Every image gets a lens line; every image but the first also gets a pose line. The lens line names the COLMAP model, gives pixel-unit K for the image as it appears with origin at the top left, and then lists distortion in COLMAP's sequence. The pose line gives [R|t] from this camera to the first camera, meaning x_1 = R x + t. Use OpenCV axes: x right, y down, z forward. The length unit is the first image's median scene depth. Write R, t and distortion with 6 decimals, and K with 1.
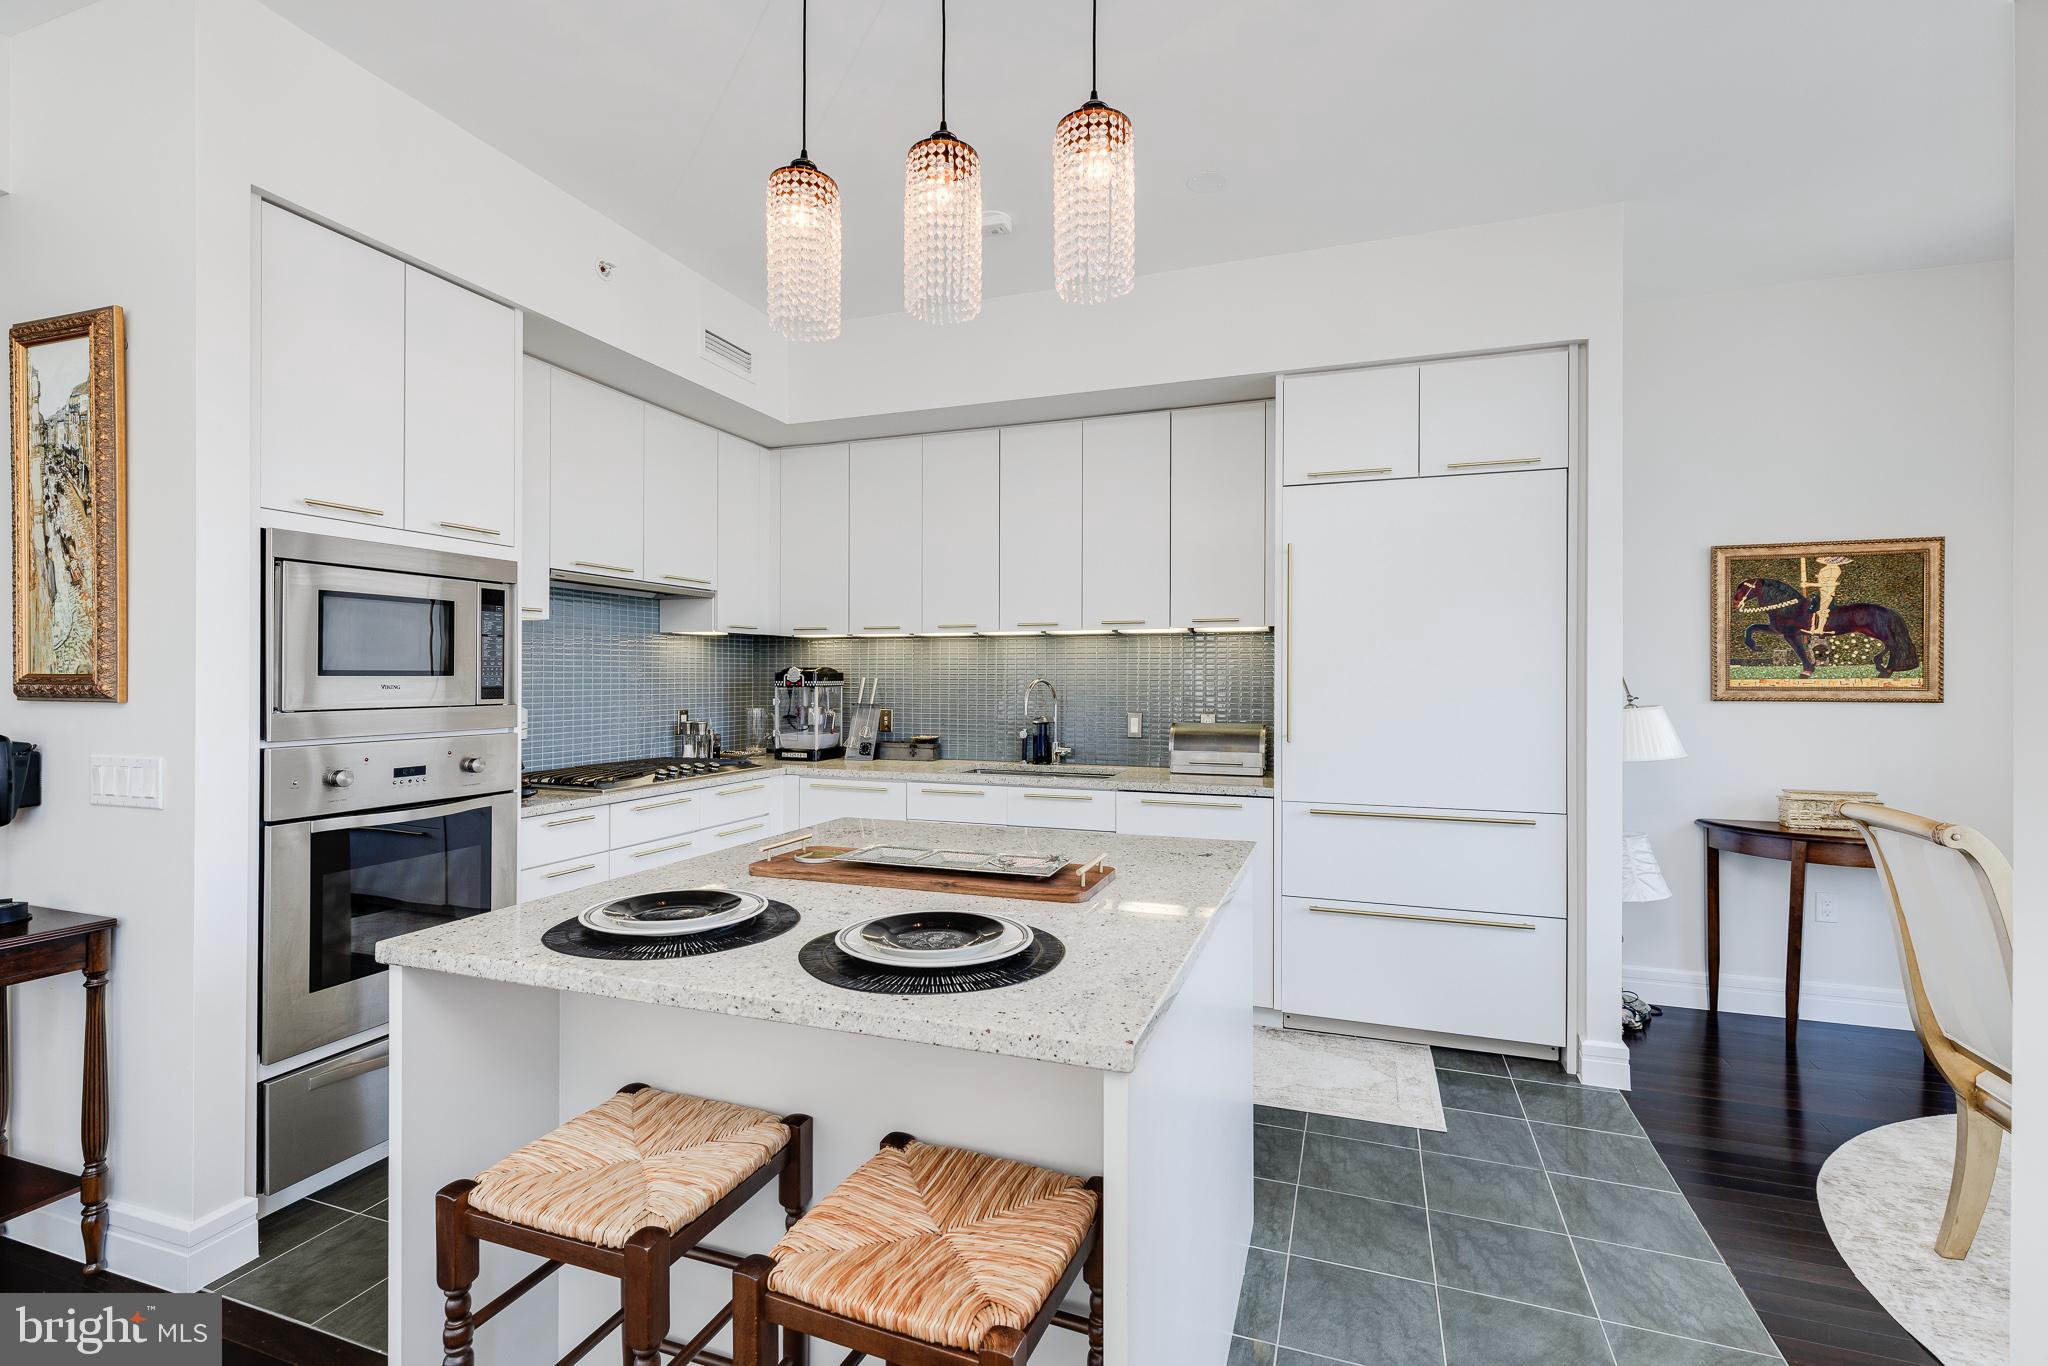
lens RADIAL K [[928.0, 0, 1024.6], [0, 928.0, 676.6], [0, 0, 1]] dist [0.003433, -0.000557]
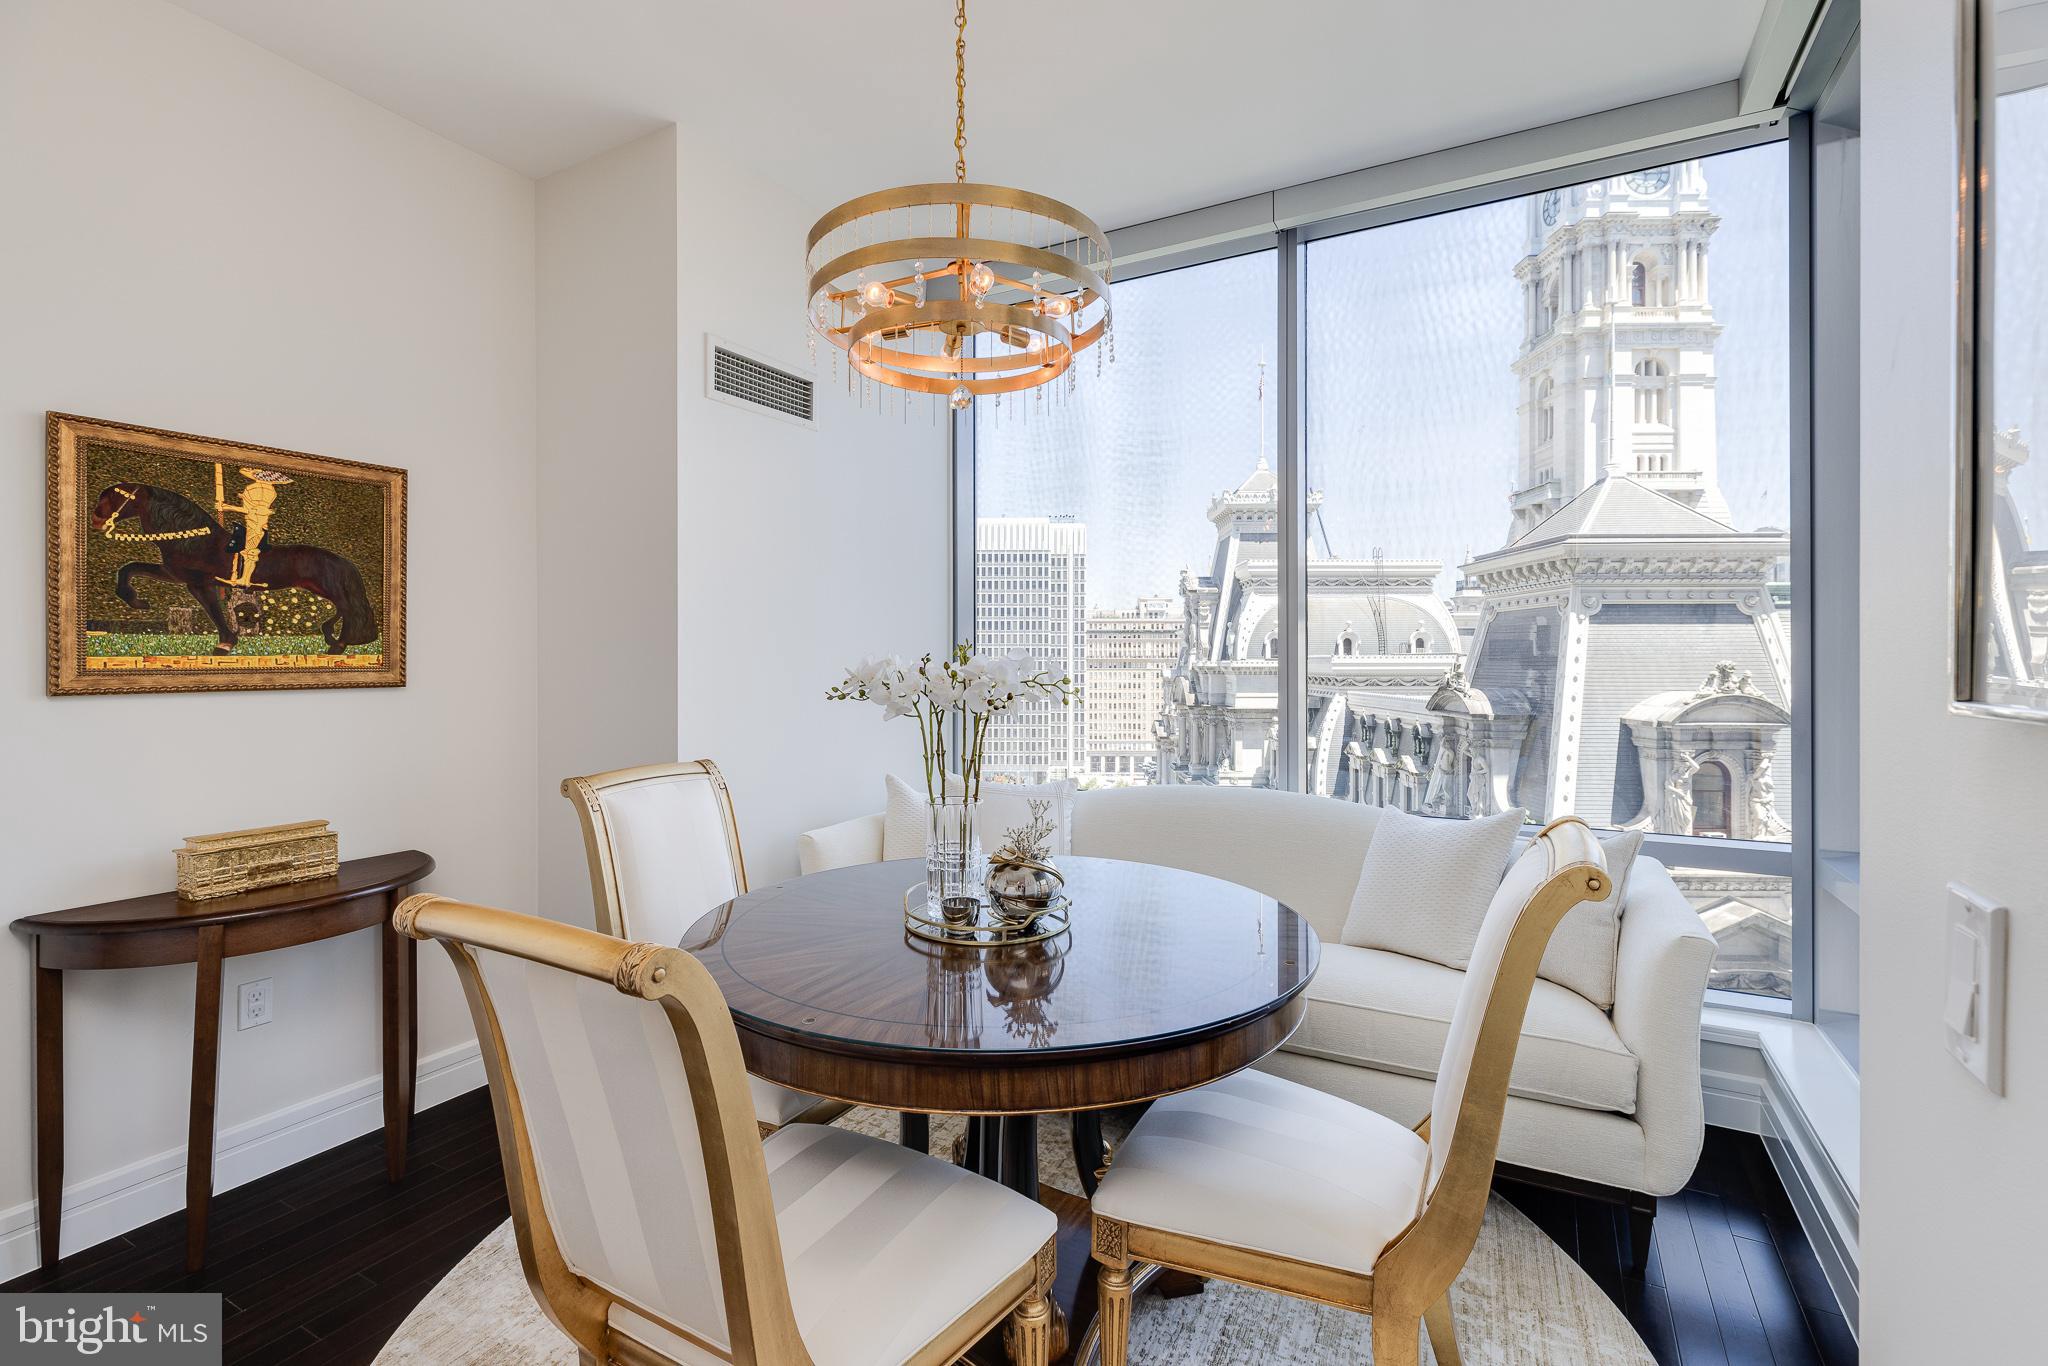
lens RADIAL K [[923.4, 0, 1024.5], [0, 923.4, 658.5], [0, 0, 1]] dist [0.005287, -0.001262]
pose [[0.159927, -0.001279, 0.987128, 0.315497], [-0.000982, 0.999998, 0.001455, 0.003157], [-0.987128, -0.001203, 0.159925, 0.373582]]
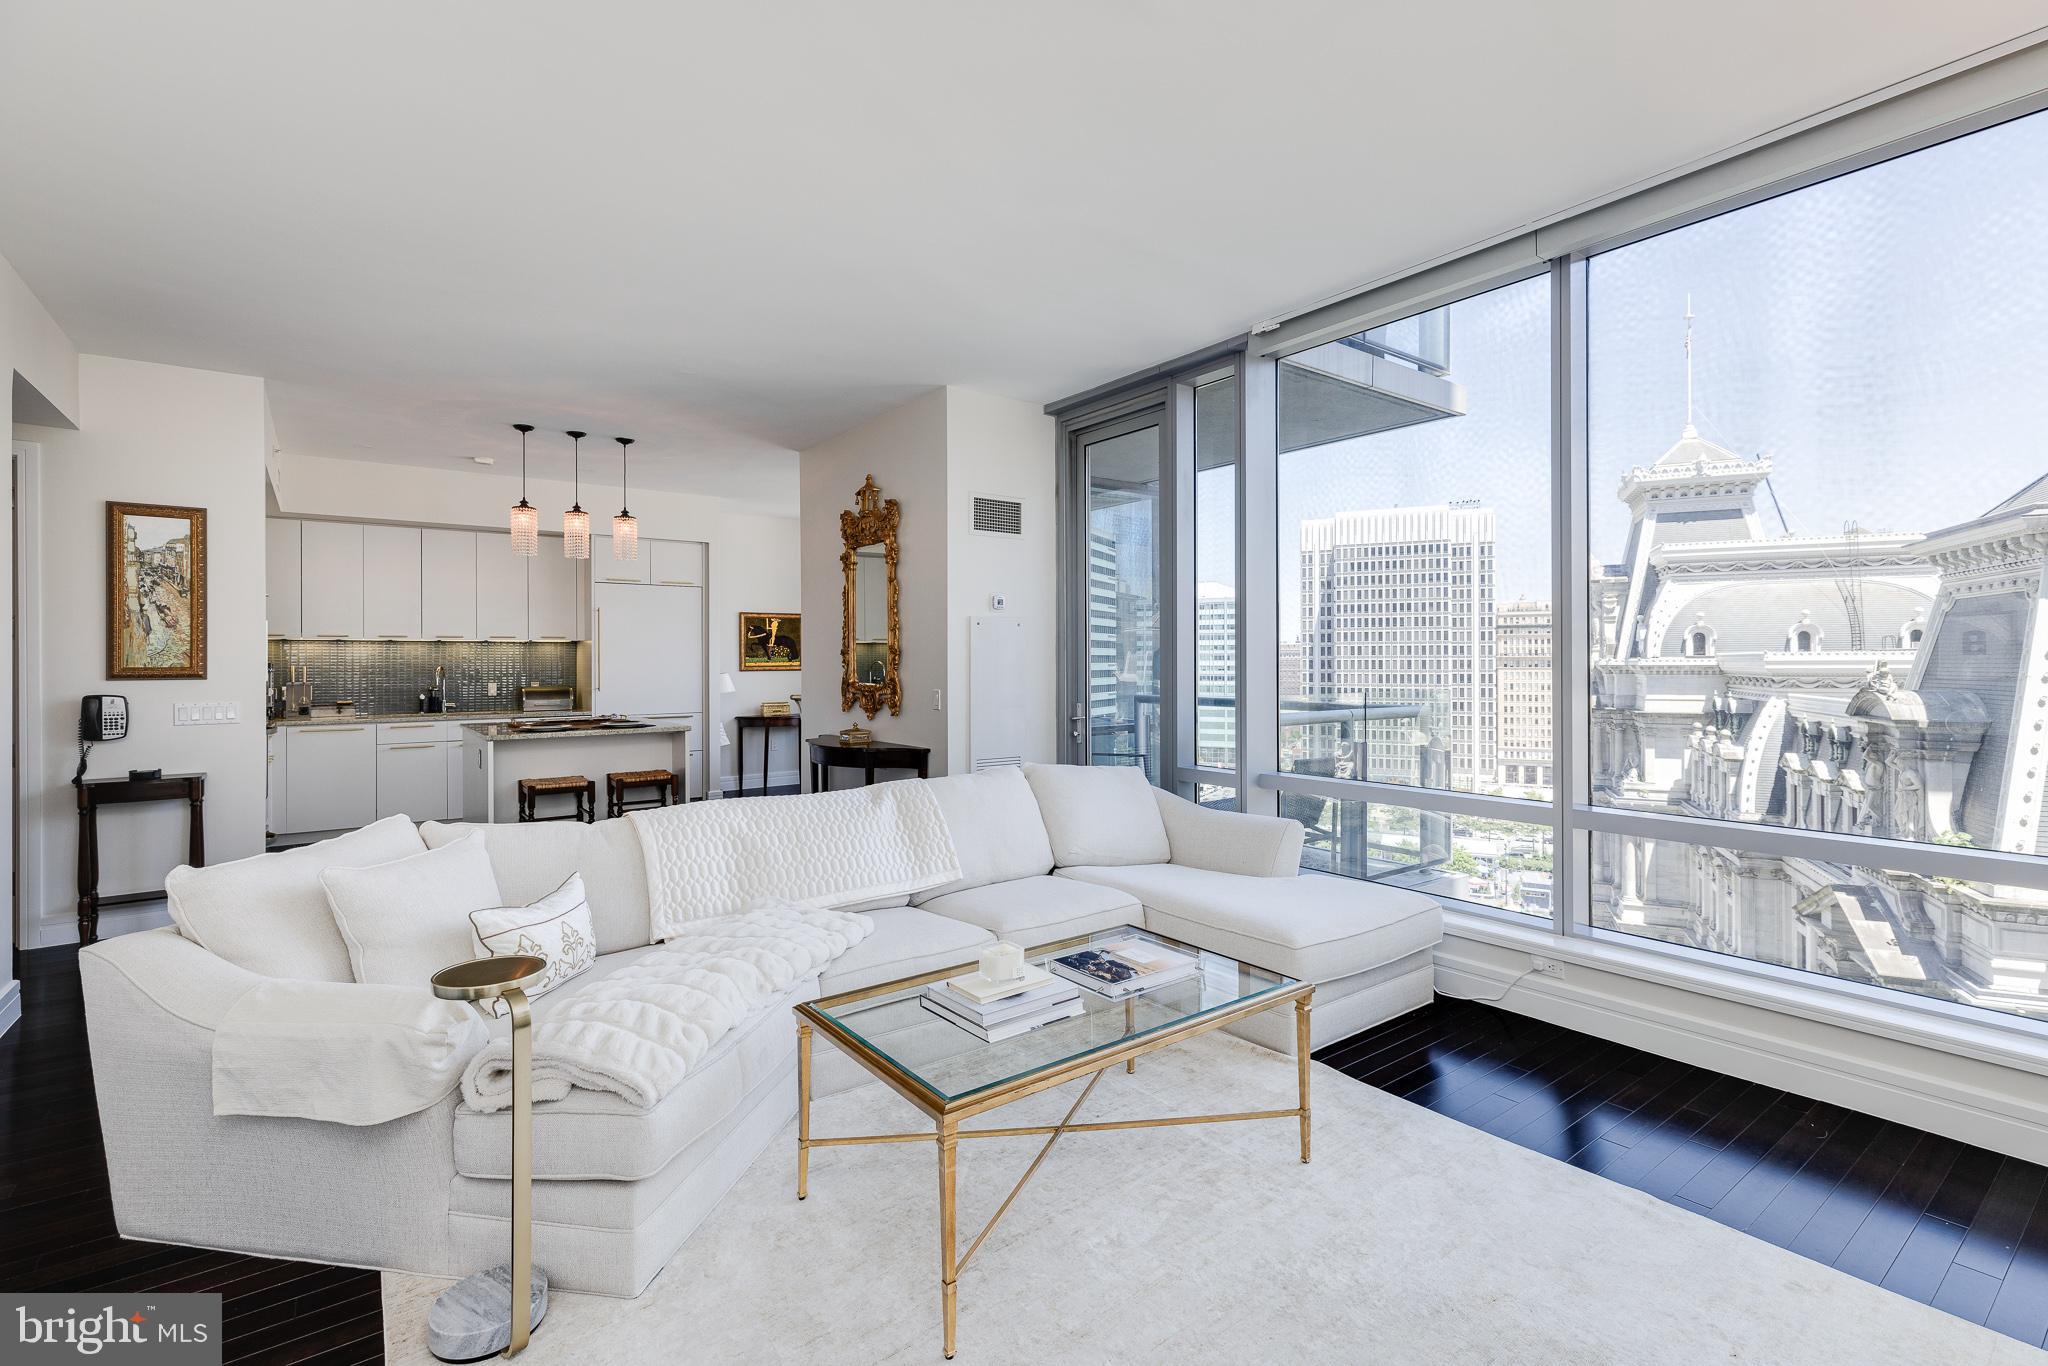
lens RADIAL K [[923.4, 0, 1024.5], [0, 923.4, 658.5], [0, 0, 1]] dist [0.005287, -0.001262]
pose [[0.547847, -0.003805, 0.836570, -1.062586], [0.004484, 0.999989, 0.001612, -0.011288], [-0.836567, 0.002868, 0.547858, -1.166381]]
